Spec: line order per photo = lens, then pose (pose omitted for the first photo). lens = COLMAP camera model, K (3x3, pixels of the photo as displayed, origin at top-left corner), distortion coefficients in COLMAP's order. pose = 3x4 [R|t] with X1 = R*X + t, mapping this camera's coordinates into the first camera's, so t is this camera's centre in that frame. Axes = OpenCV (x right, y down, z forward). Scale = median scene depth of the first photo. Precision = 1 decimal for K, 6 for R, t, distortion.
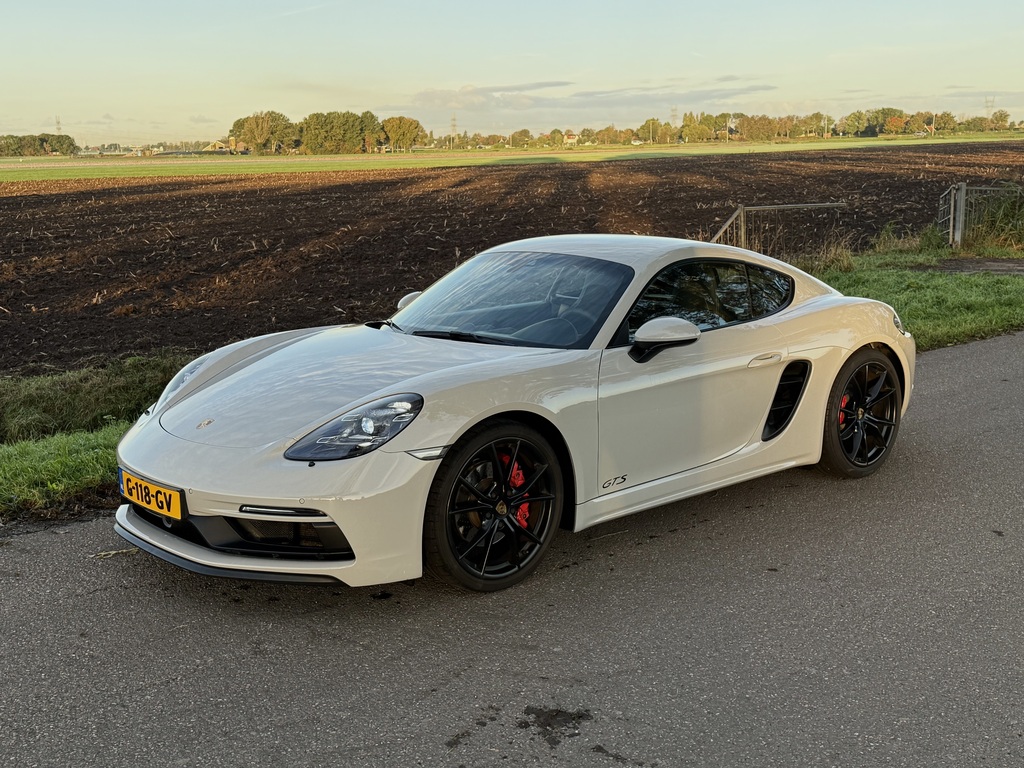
lens RADIAL K [[1153.8, 0, 508.1], [0, 1153.8, 386.5], [0, 0, 1]] dist [0.173499, -0.408044]
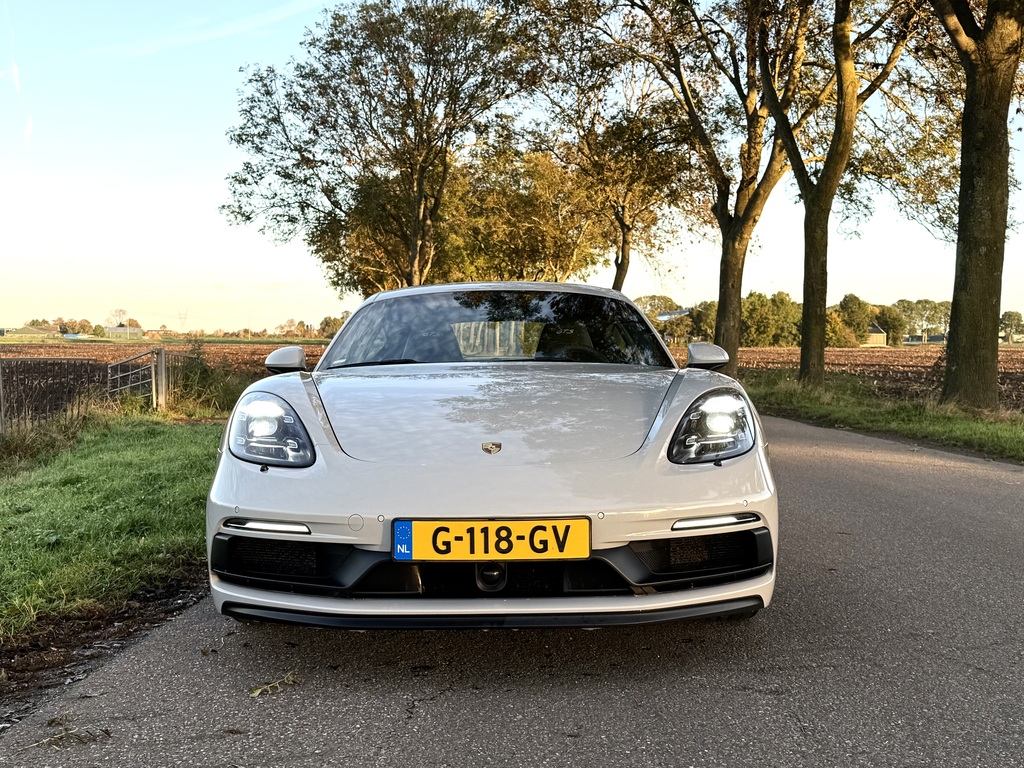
lens RADIAL K [[1173.2, 0, 512.0], [0, 1173.2, 384.0], [0, 0, 1]] dist [0.191421, -0.499118]
pose [[0.639204, 0.002594, 0.769033, -0.664834], [0.133790, 0.984370, -0.114524, 0.064210], [-0.757310, 0.176093, 0.628866, 0.416659]]
